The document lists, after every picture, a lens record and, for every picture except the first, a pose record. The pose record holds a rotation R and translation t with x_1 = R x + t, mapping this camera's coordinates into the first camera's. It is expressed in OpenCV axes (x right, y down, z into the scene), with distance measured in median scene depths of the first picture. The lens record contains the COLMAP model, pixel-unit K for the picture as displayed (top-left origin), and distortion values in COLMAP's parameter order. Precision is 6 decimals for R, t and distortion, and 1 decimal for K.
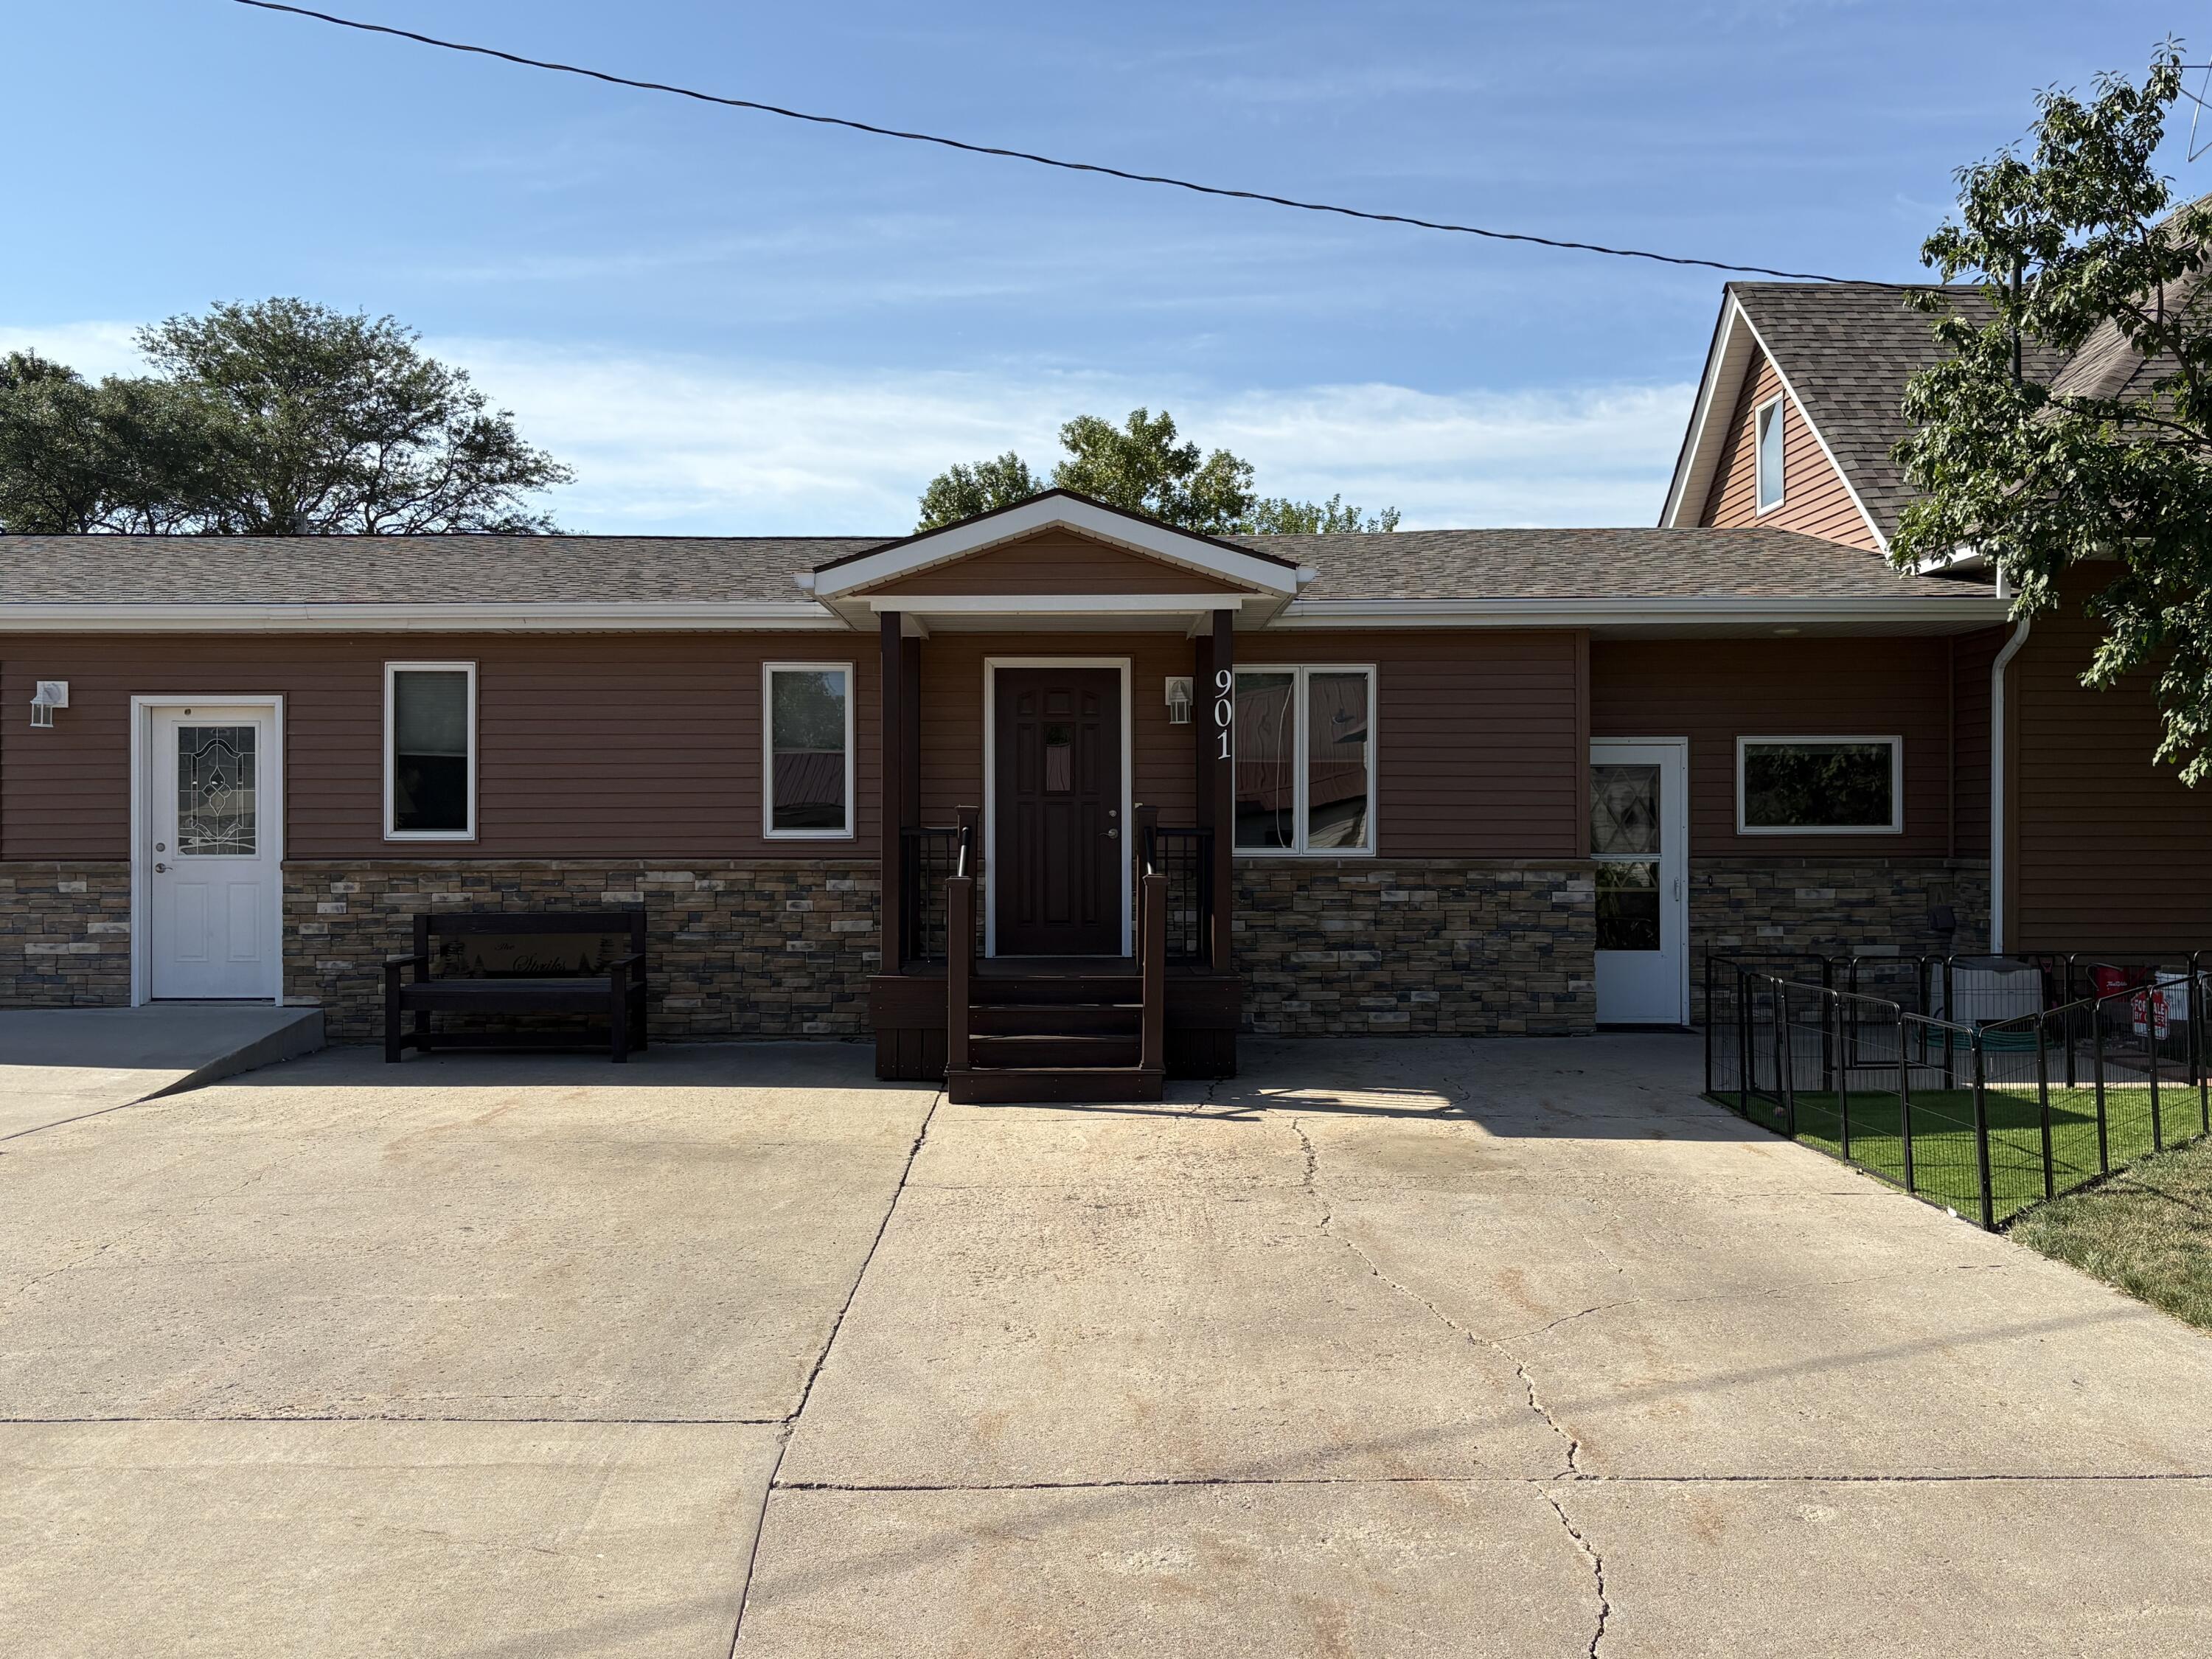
lens RADIAL K [[1982.9, 0, 1106.0], [0, 1982.9, 829.5], [0, 0, 1]] dist [0.051283, -0.010864]
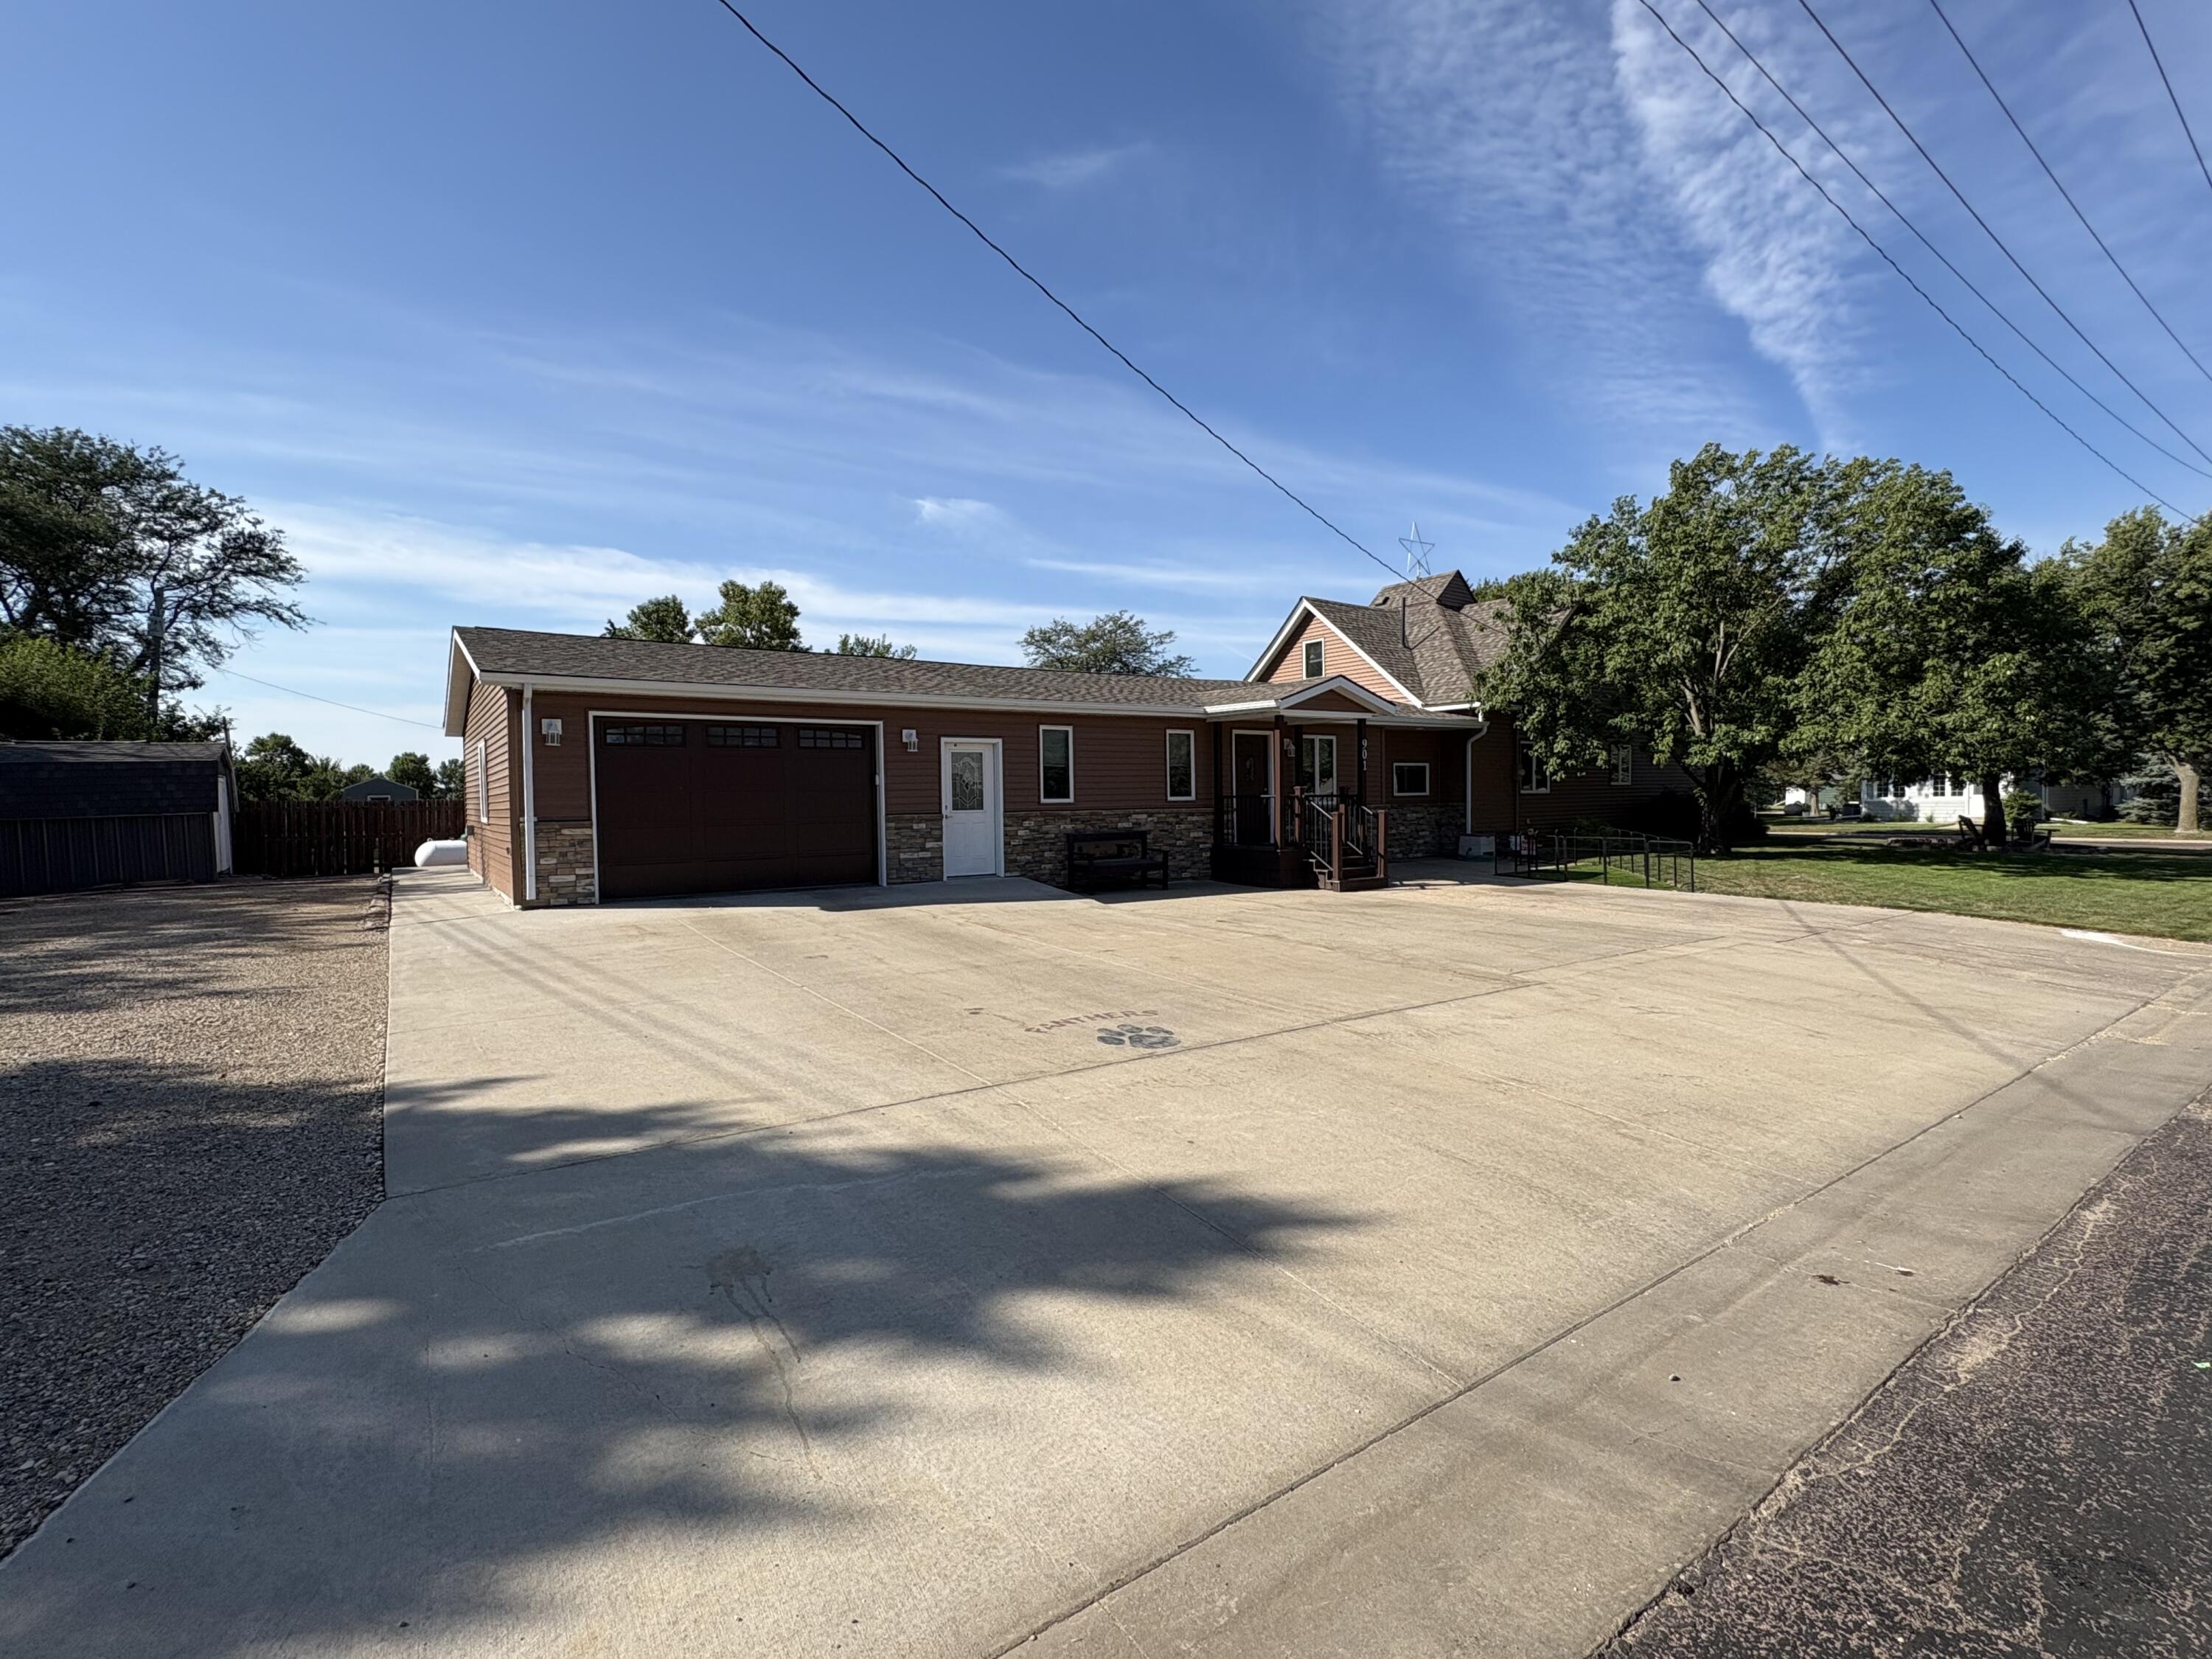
lens RADIAL K [[1014.9, 0, 1106.0], [0, 1014.9, 829.5], [0, 0, 1]] dist [0.002260, 0.000171]
pose [[0.819832, -0.027175, 0.571959, -0.962121], [0.009767, 0.999392, 0.033484, -0.002363], [-0.572521, -0.021865, 0.819599, 0.001830]]
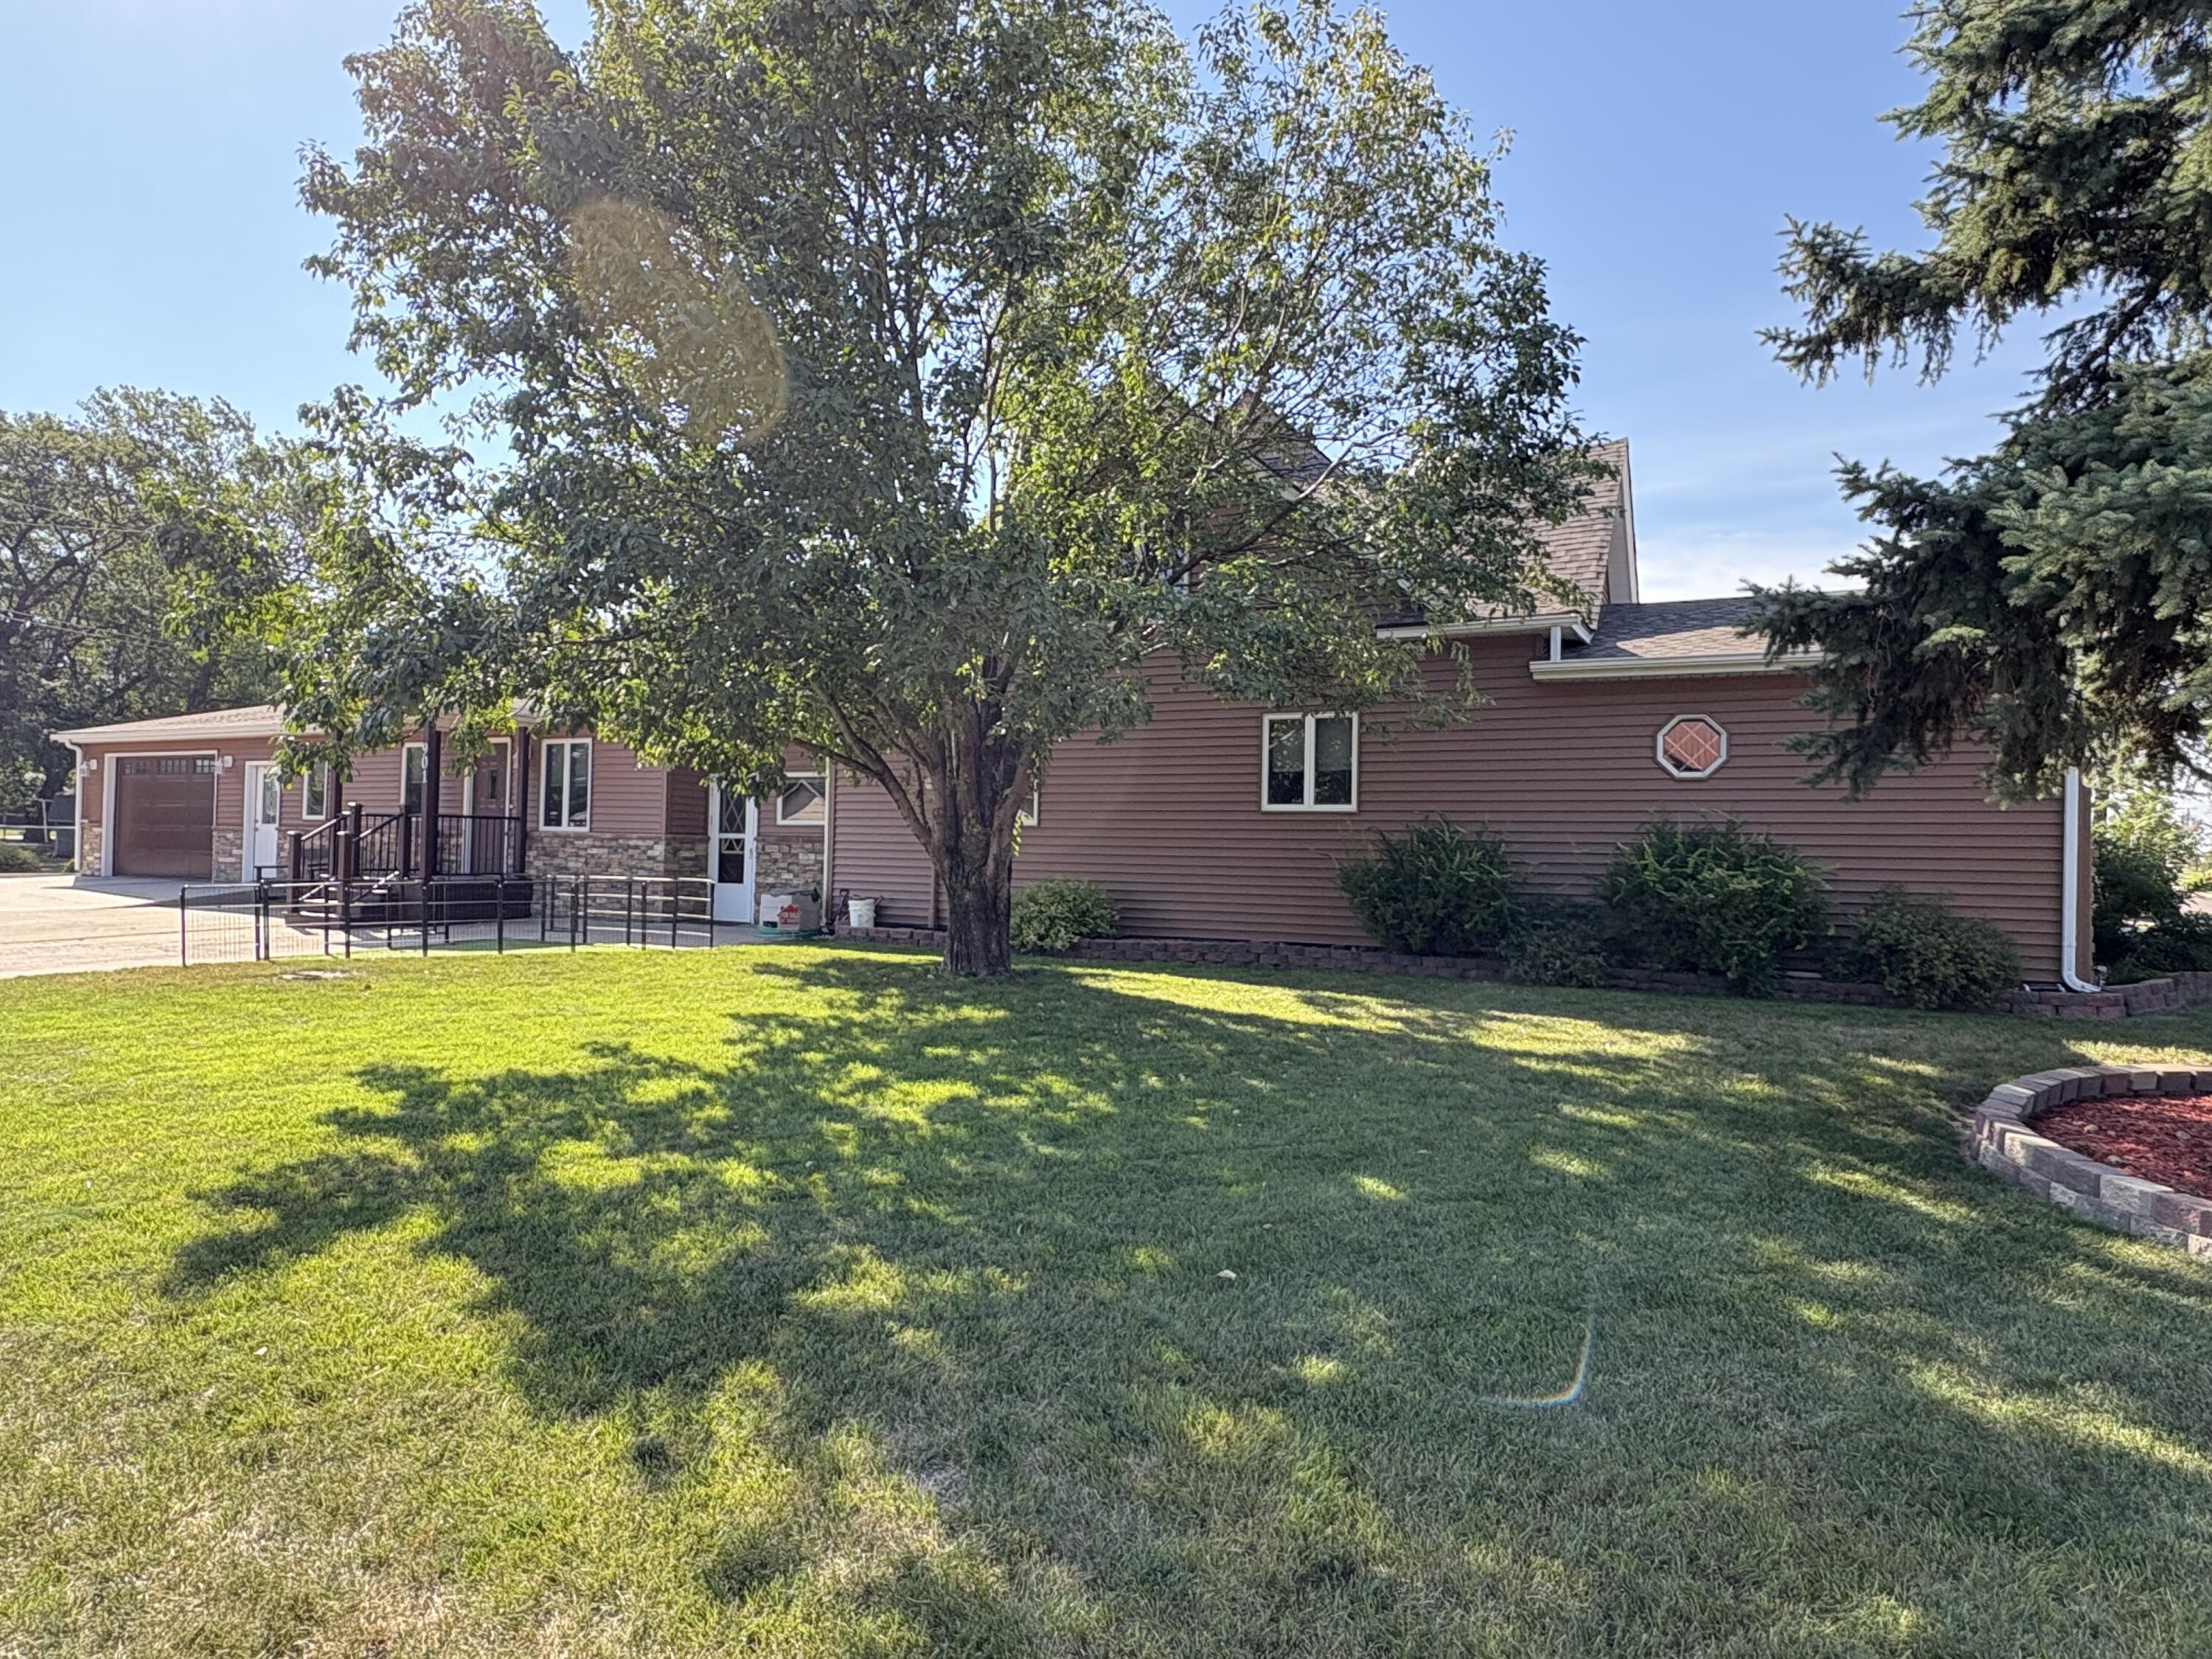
lens RADIAL K [[1276.1, 0, 1106.0], [0, 1276.1, 829.5], [0, 0, 1]] dist [-0.001395, -0.000536]
pose [[0.883956, 0.013665, -0.467371, 1.237700], [-0.019585, 0.999778, -0.007810, 0.011210], [0.467160, 0.016057, 0.884027, 0.076185]]
